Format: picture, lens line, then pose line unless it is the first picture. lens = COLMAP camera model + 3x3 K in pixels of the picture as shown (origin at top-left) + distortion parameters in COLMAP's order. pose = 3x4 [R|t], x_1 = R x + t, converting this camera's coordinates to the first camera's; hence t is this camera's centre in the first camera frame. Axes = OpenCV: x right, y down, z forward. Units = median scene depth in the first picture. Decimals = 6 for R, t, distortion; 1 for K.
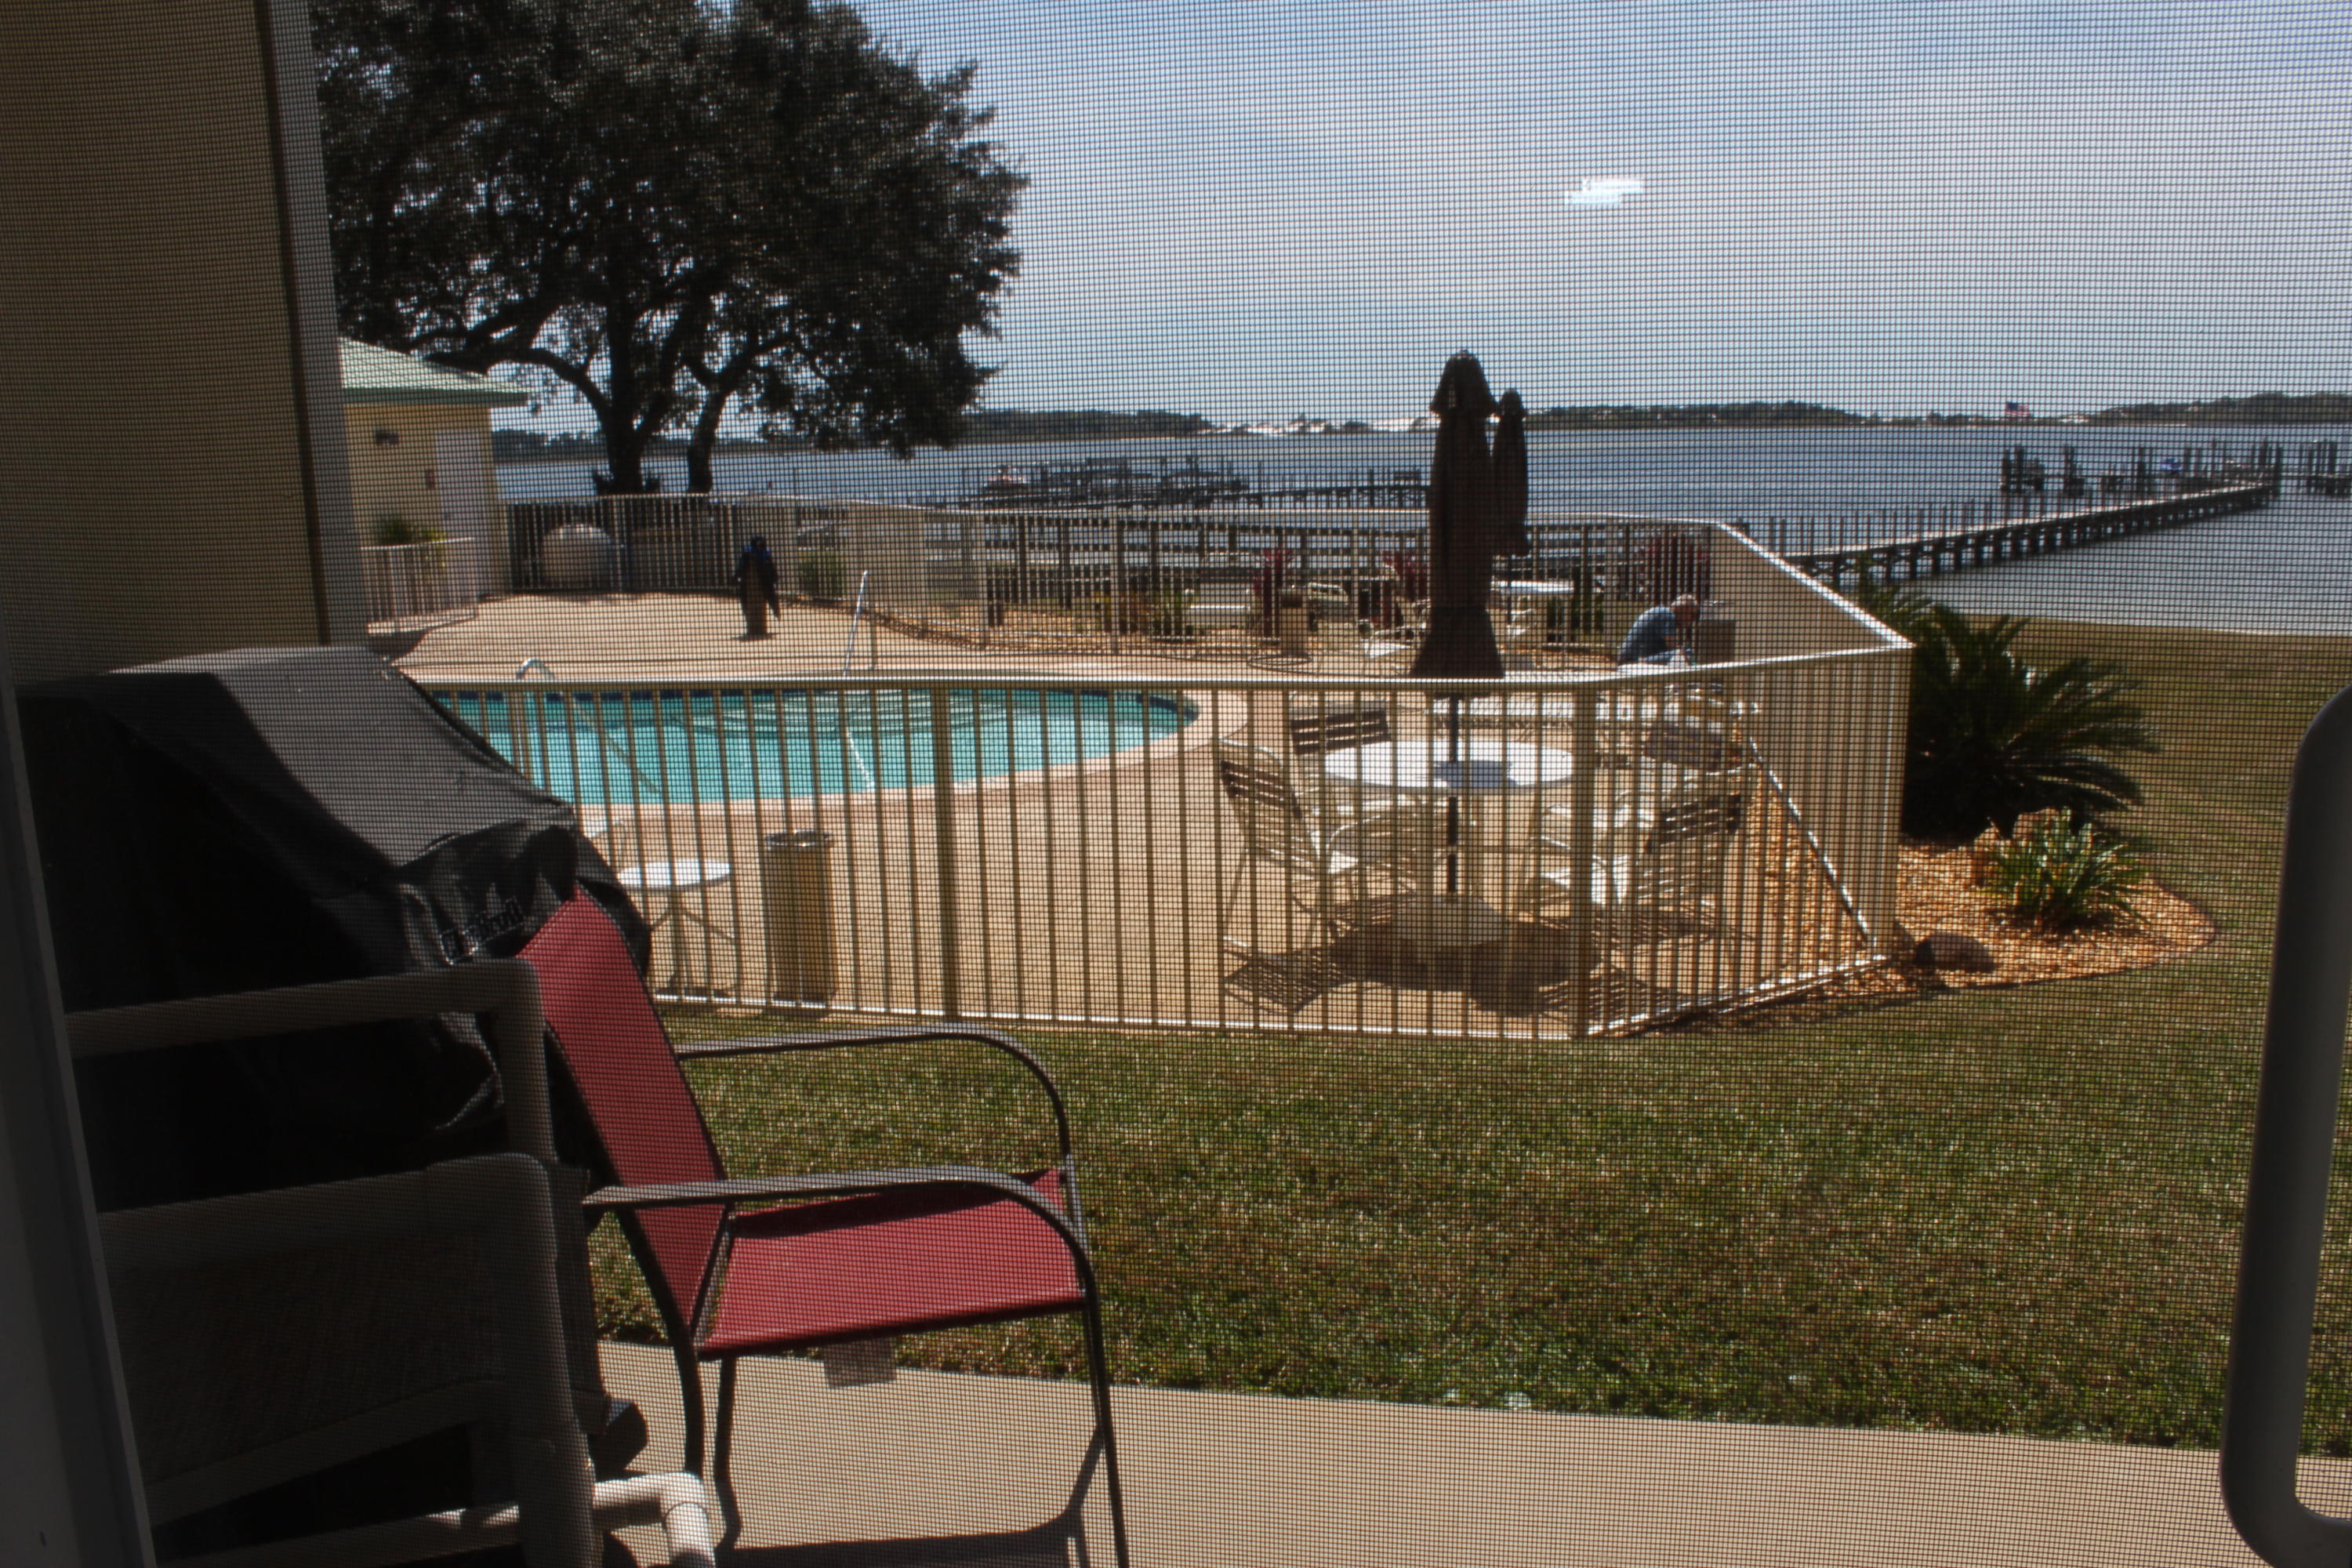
lens RADIAL K [[1911.4, 0, 1212.0], [0, 1911.4, 788.6], [0, 0, 1]] dist [-0.158287, 0.135230]
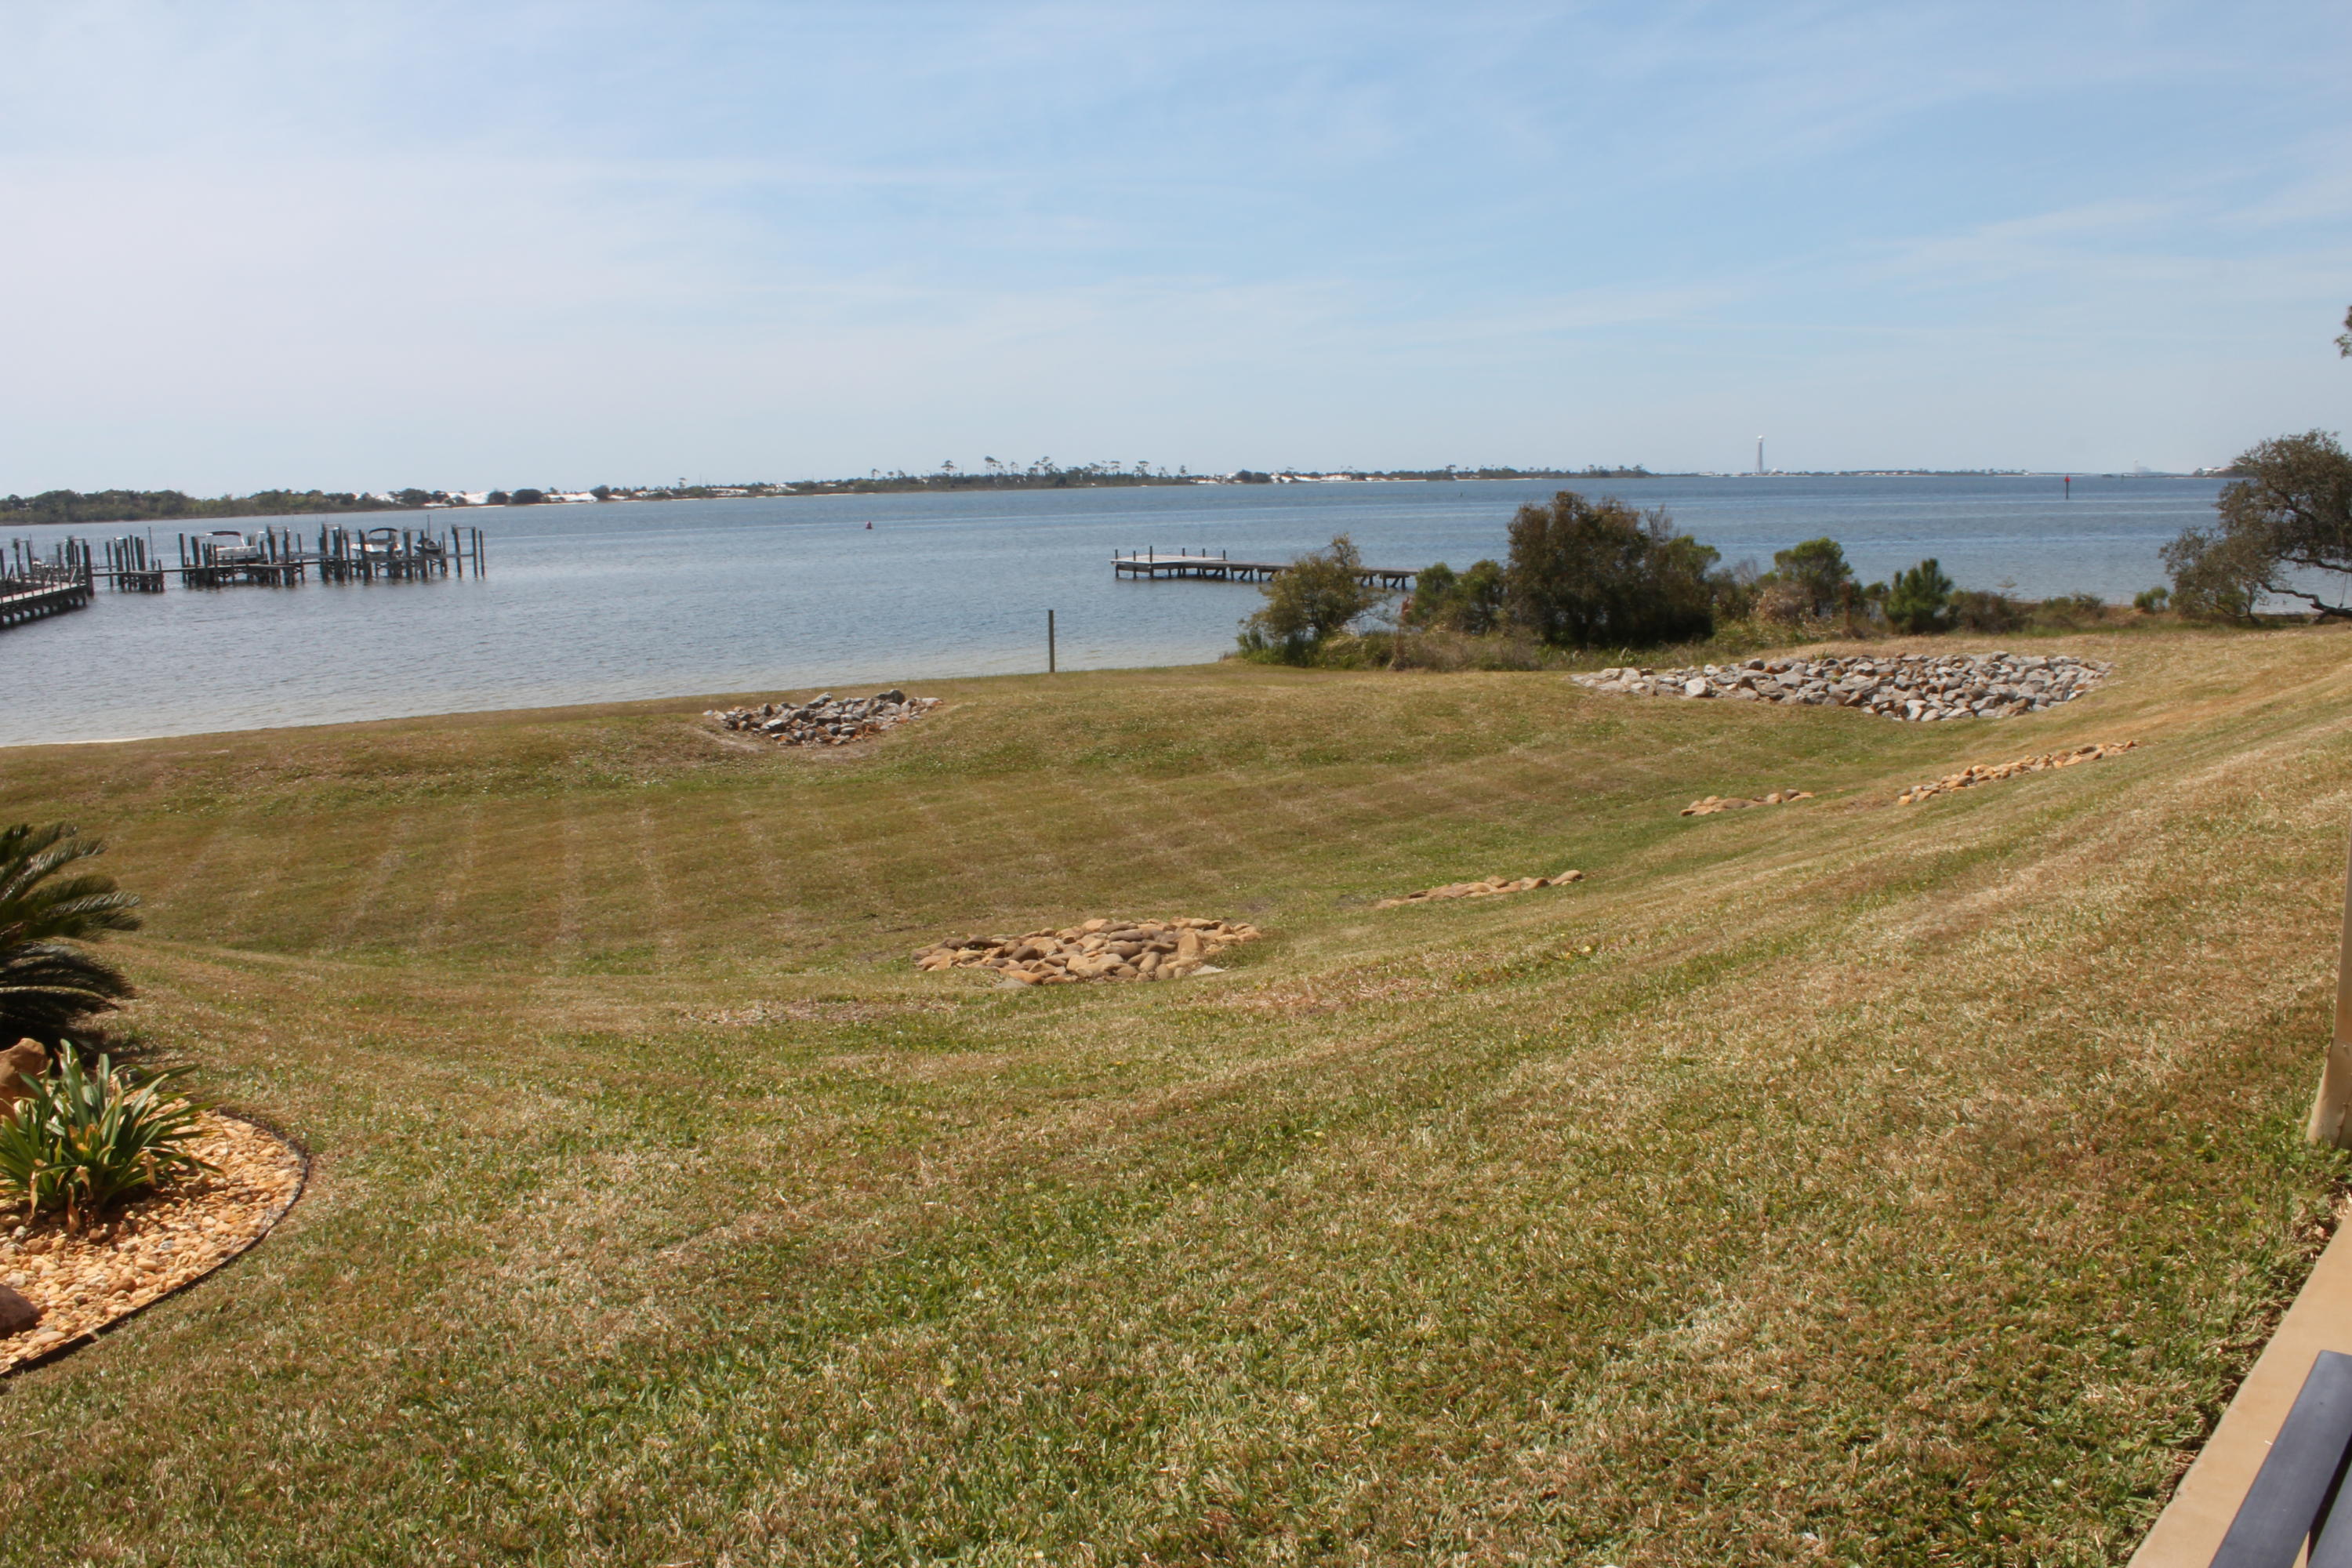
lens RADIAL K [[1968.9, 0, 1191.5], [0, 1968.9, 789.8], [0, 0, 1]] dist [-0.172014, 0.158972]
pose [[0.498578, -0.126998, 0.857491, 0.029256], [0.174067, 0.983729, 0.044486, -0.021286], [-0.849188, 0.127081, 0.512572, 0.117184]]
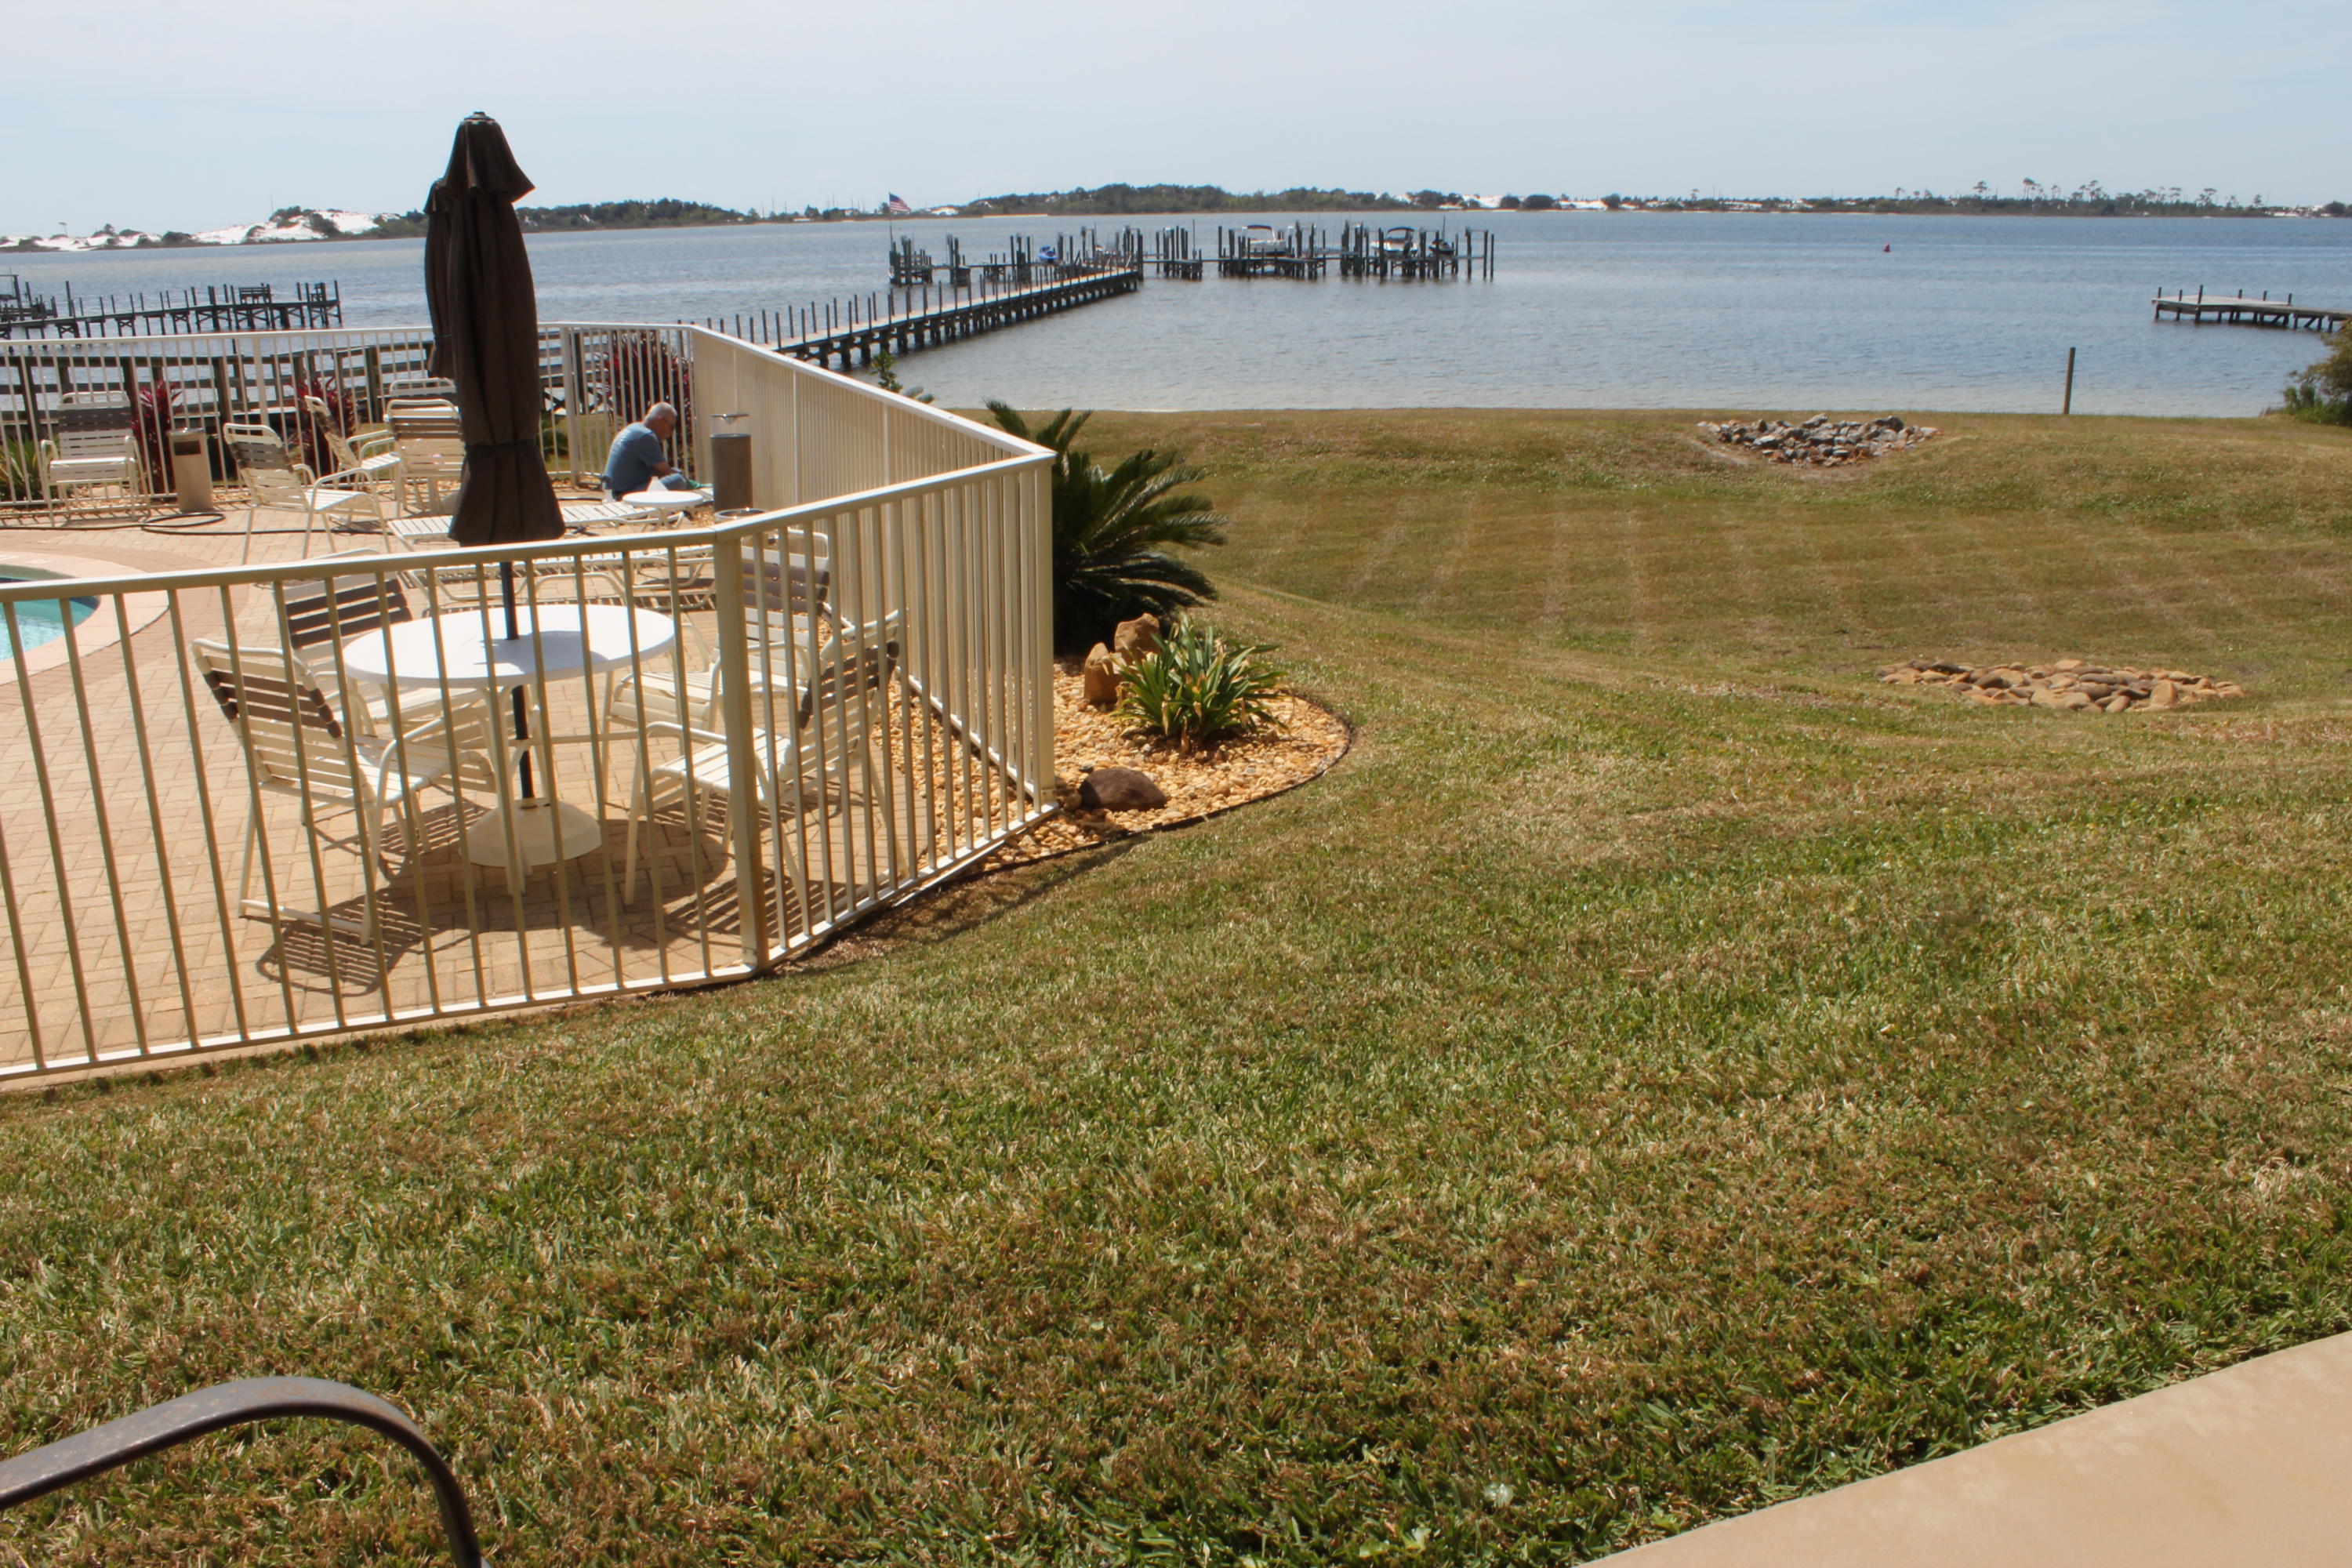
lens RADIAL K [[1968.9, 0, 1191.5], [0, 1968.9, 789.8], [0, 0, 1]] dist [-0.172014, 0.158972]
pose [[0.852589, -0.141391, 0.503091, -0.022680], [0.093122, 0.988400, 0.119970, -0.010229], [-0.514218, -0.055436, 0.855866, 0.073829]]
